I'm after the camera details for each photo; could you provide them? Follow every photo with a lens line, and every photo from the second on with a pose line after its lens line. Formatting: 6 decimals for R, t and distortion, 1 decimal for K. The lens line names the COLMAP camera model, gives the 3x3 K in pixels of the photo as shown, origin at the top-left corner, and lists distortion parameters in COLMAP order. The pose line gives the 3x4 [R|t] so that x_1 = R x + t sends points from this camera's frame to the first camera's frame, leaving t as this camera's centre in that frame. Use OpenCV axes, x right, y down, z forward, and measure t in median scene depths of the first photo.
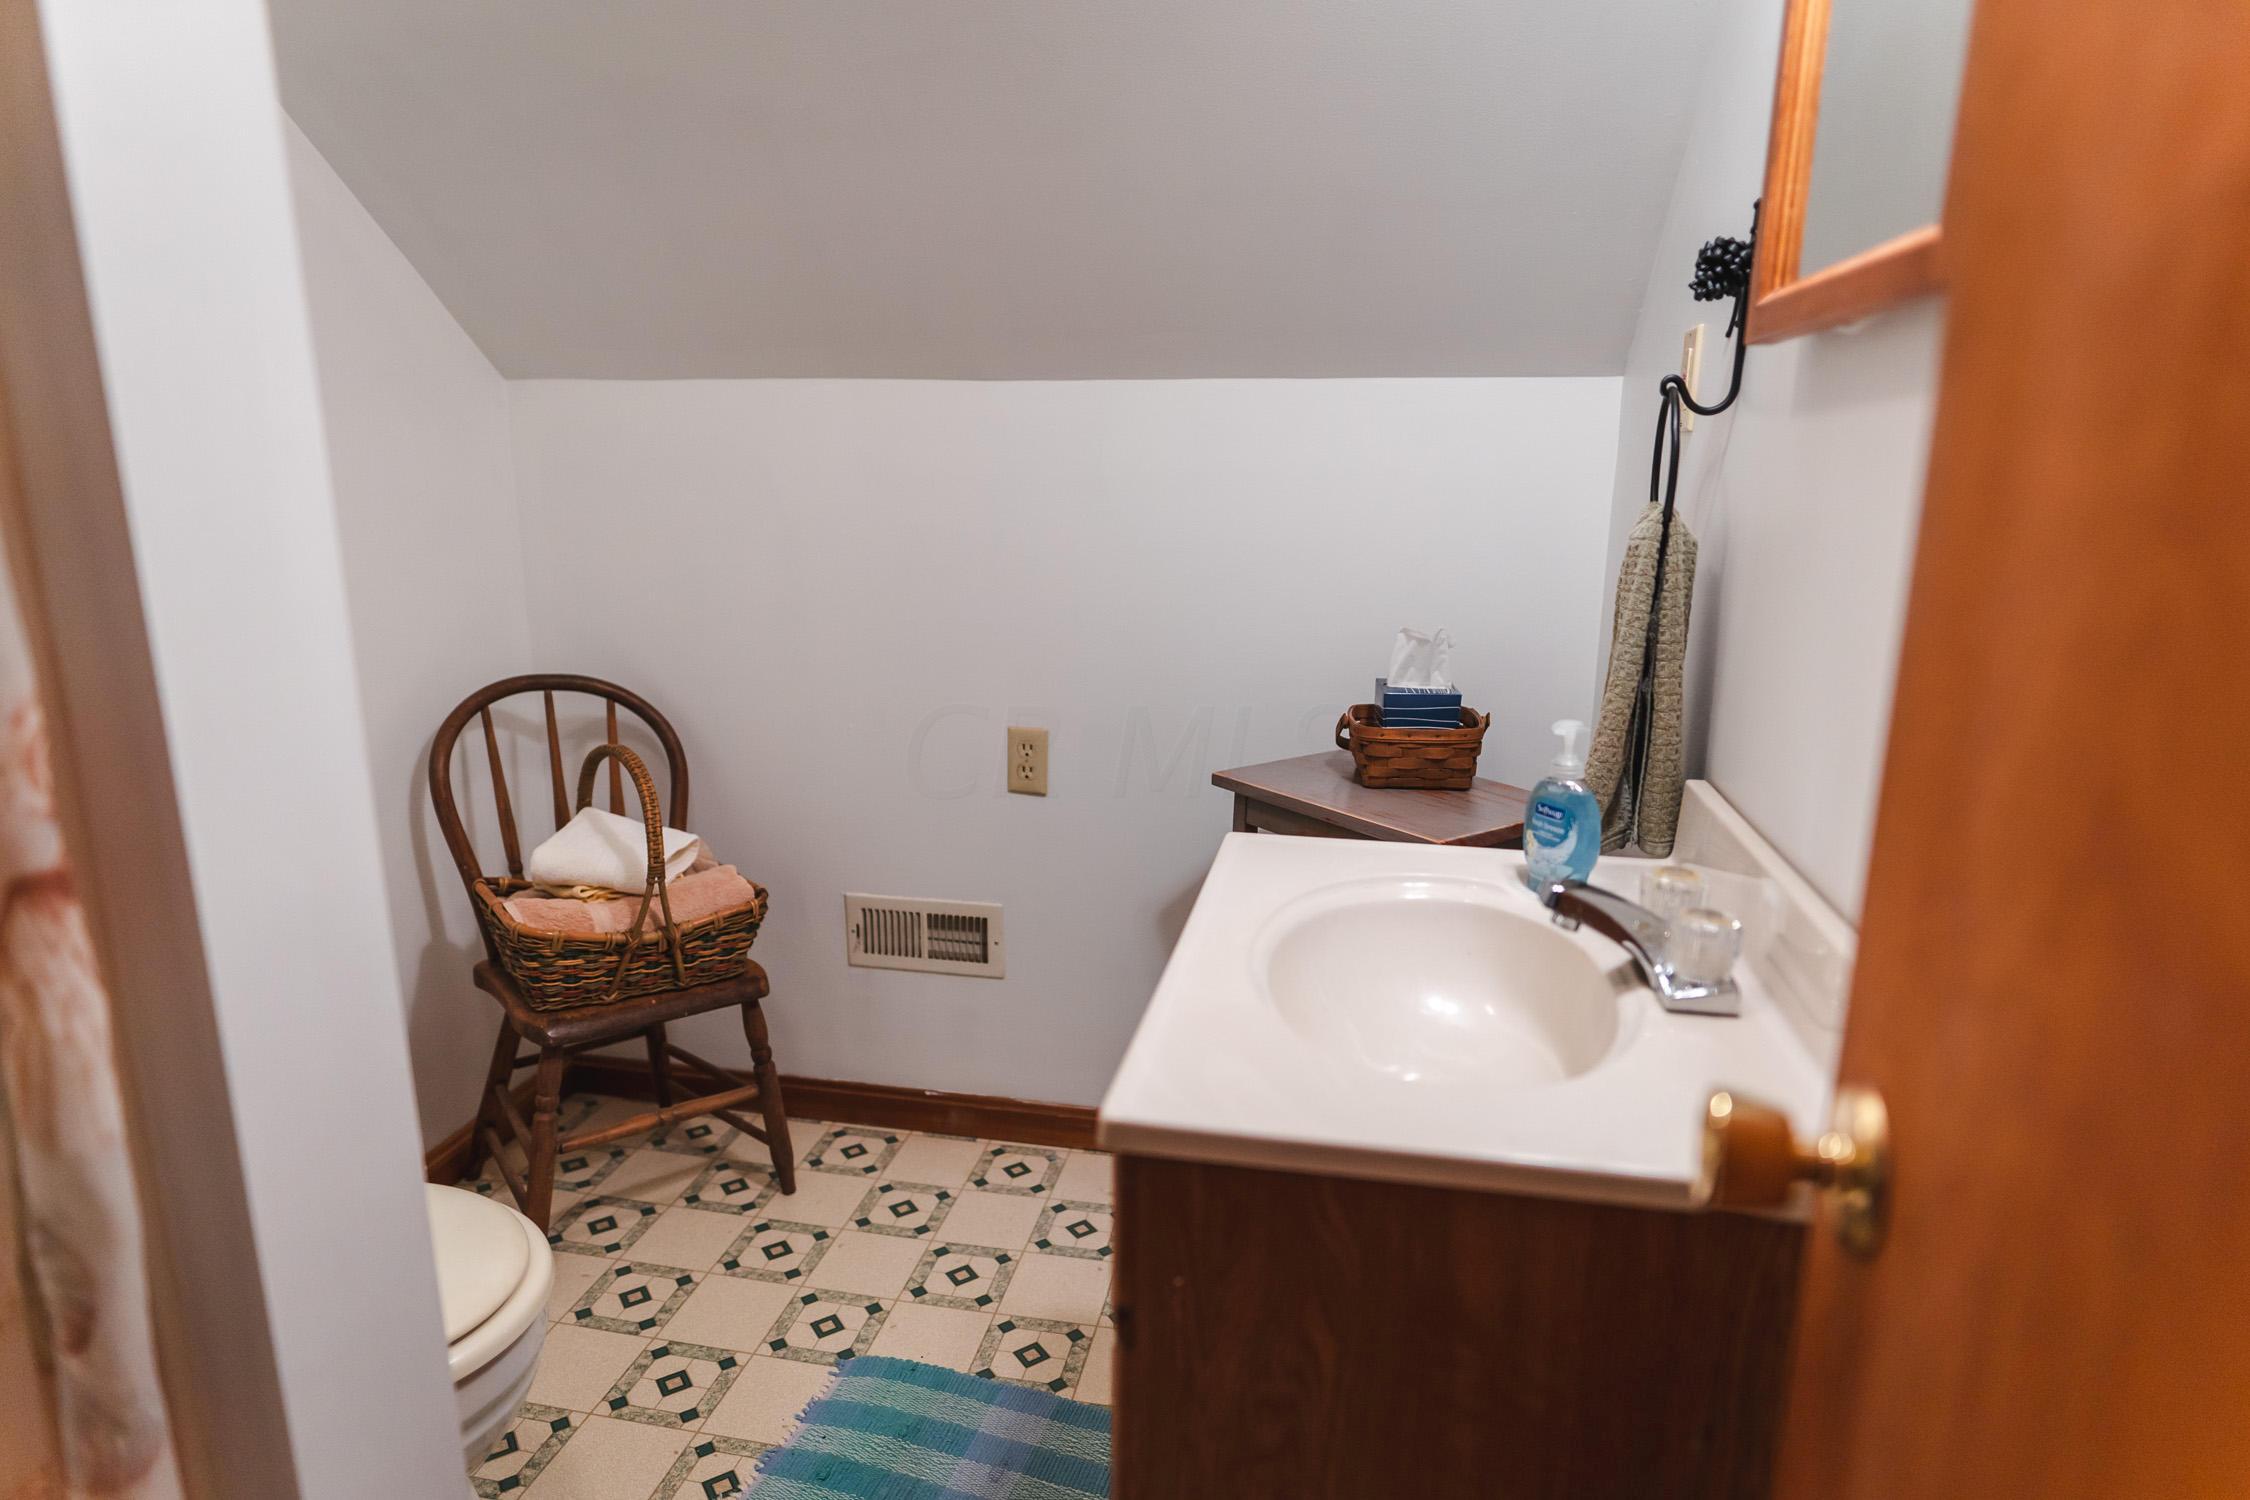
lens RADIAL K [[1303.4, 0, 1117.3], [0, 1303.4, 757.5], [0, 0, 1]] dist [0.003935, -0.002086]
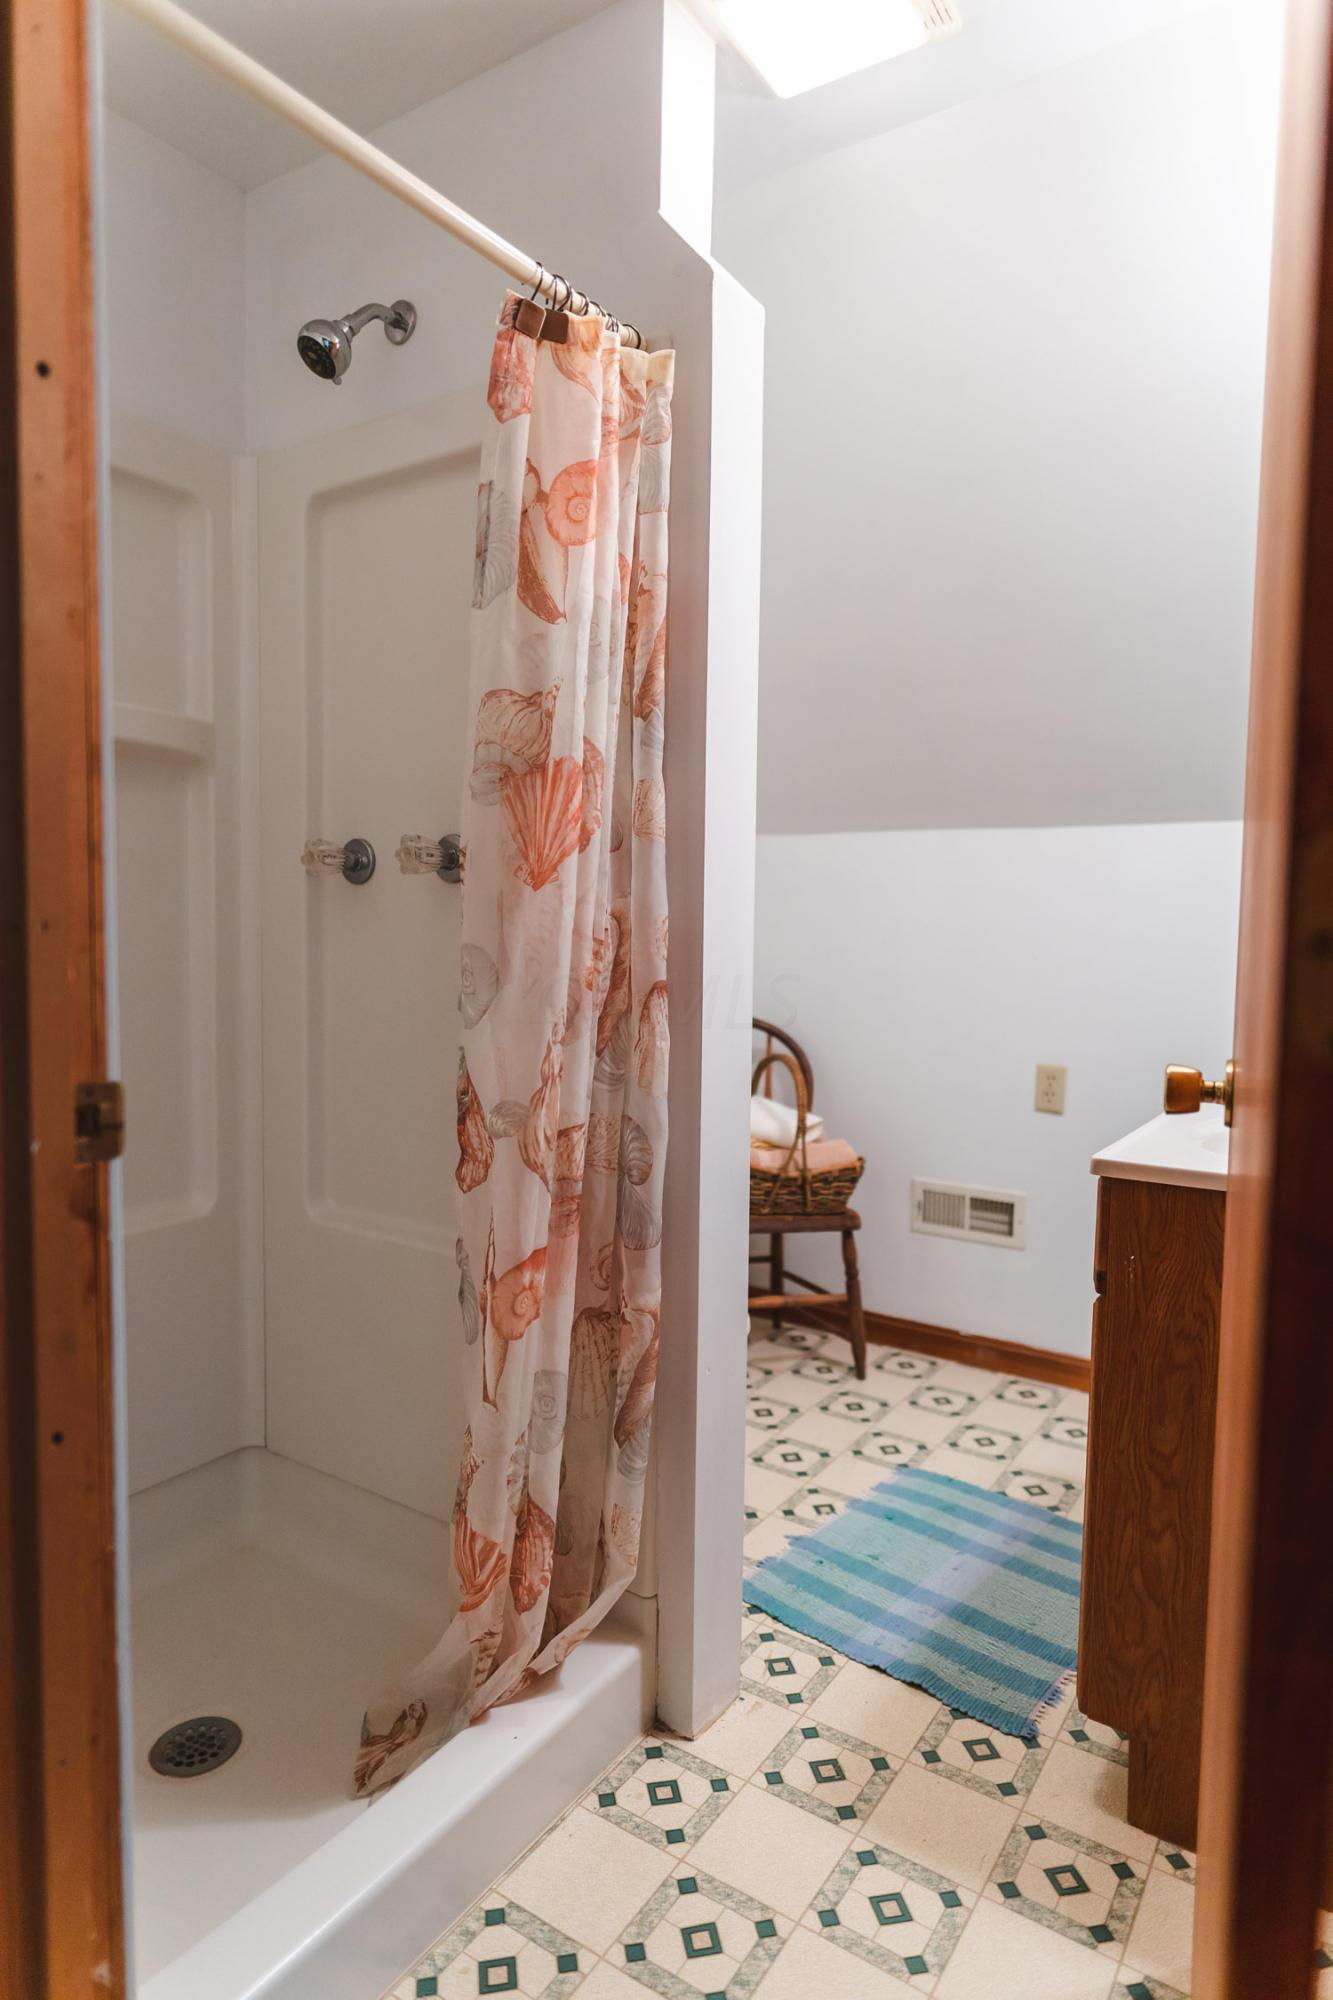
lens RADIAL K [[1158.5, 0, 664.4], [0, 1158.5, 997.0], [0, 0, 1]] dist [0.003935, -0.002086]
pose [[0.924978, 0.032507, -0.378628, 0.018359], [-0.097591, 0.983240, -0.153997, 0.148880], [0.367276, 0.179394, 0.912648, -0.344894]]
